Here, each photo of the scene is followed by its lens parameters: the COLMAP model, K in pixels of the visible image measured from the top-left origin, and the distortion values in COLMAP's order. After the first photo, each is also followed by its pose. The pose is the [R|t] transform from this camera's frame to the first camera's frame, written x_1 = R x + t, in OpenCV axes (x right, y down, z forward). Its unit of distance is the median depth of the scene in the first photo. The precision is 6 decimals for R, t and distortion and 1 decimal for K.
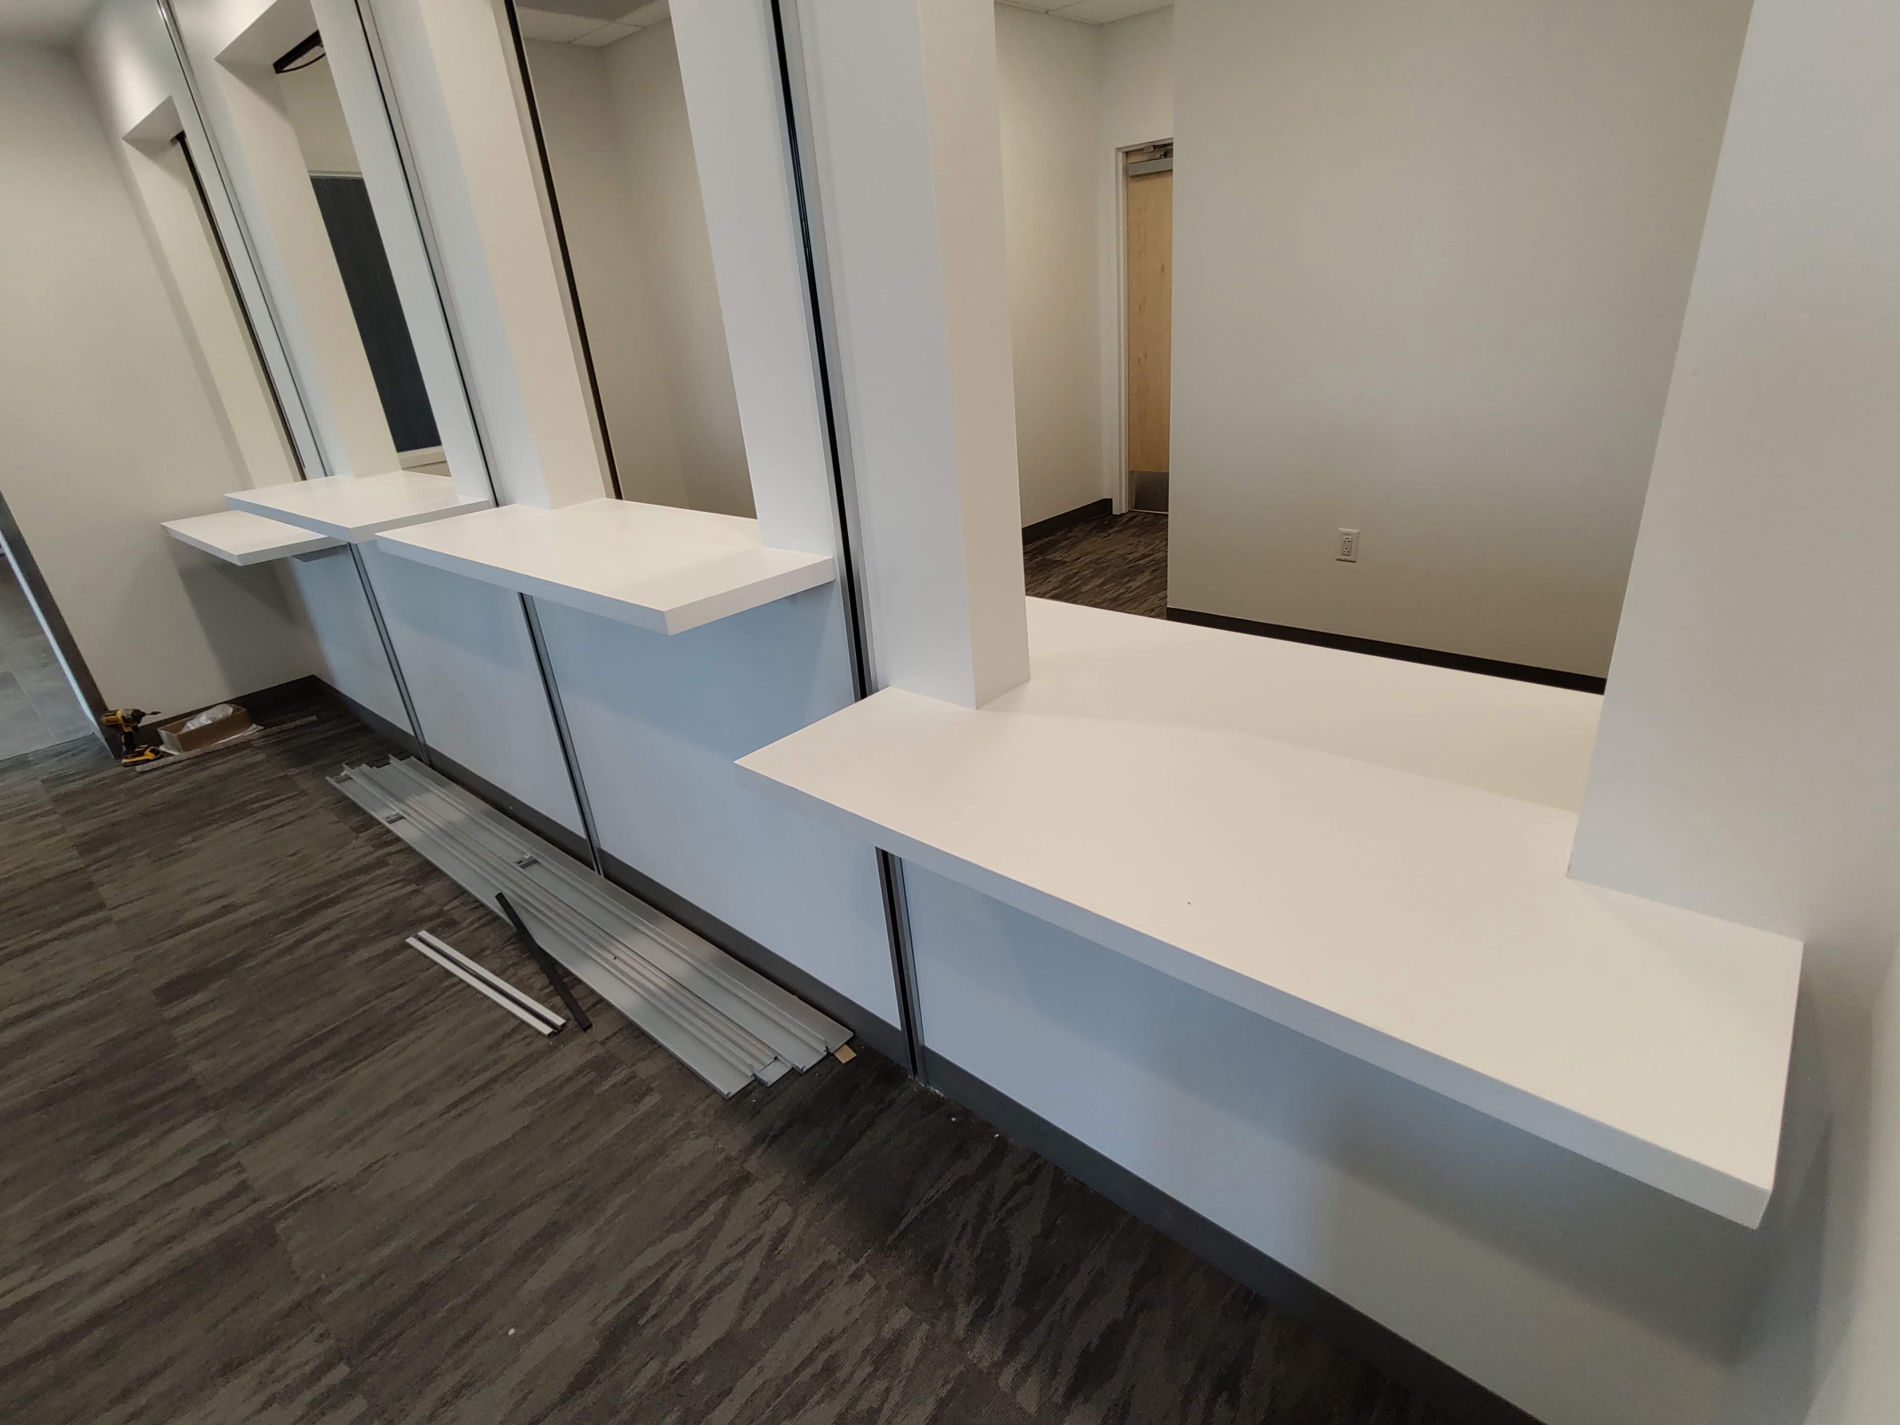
lens RADIAL K [[938.9, 0, 951.9], [0, 938.9, 717.6], [0, 0, 1]] dist [-0.005224, 0.002991]
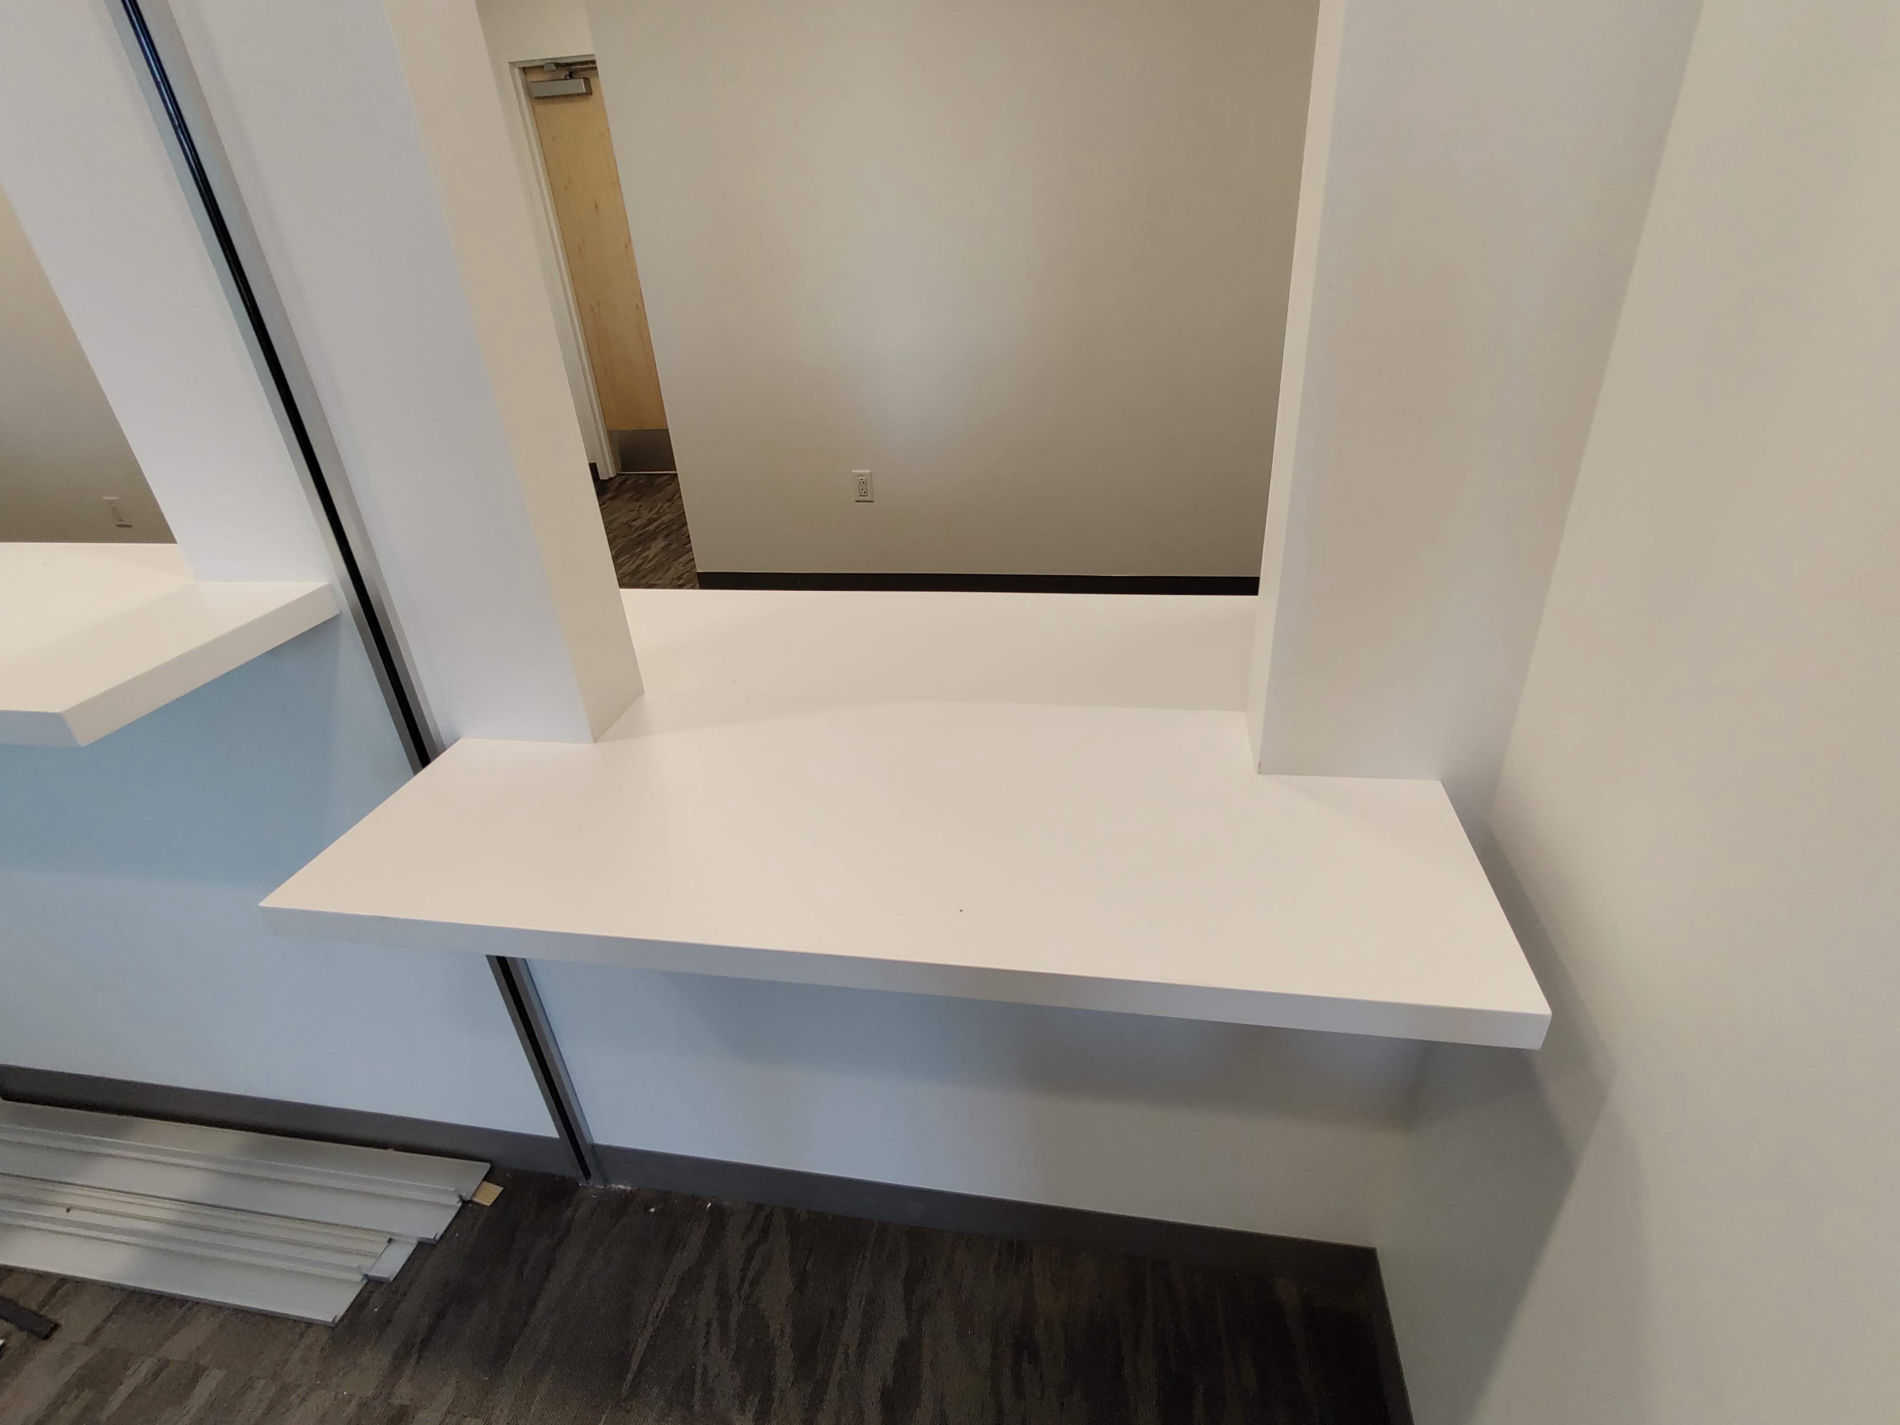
lens RADIAL K [[938.9, 0, 951.5], [0, 938.9, 717.1], [0, 0, 1]] dist [-0.005224, 0.002991]
pose [[0.852960, -0.225834, 0.470594, -0.064618], [0.204054, 0.974082, 0.097601, -0.034839], [-0.480438, 0.012777, 0.876935, 0.114013]]
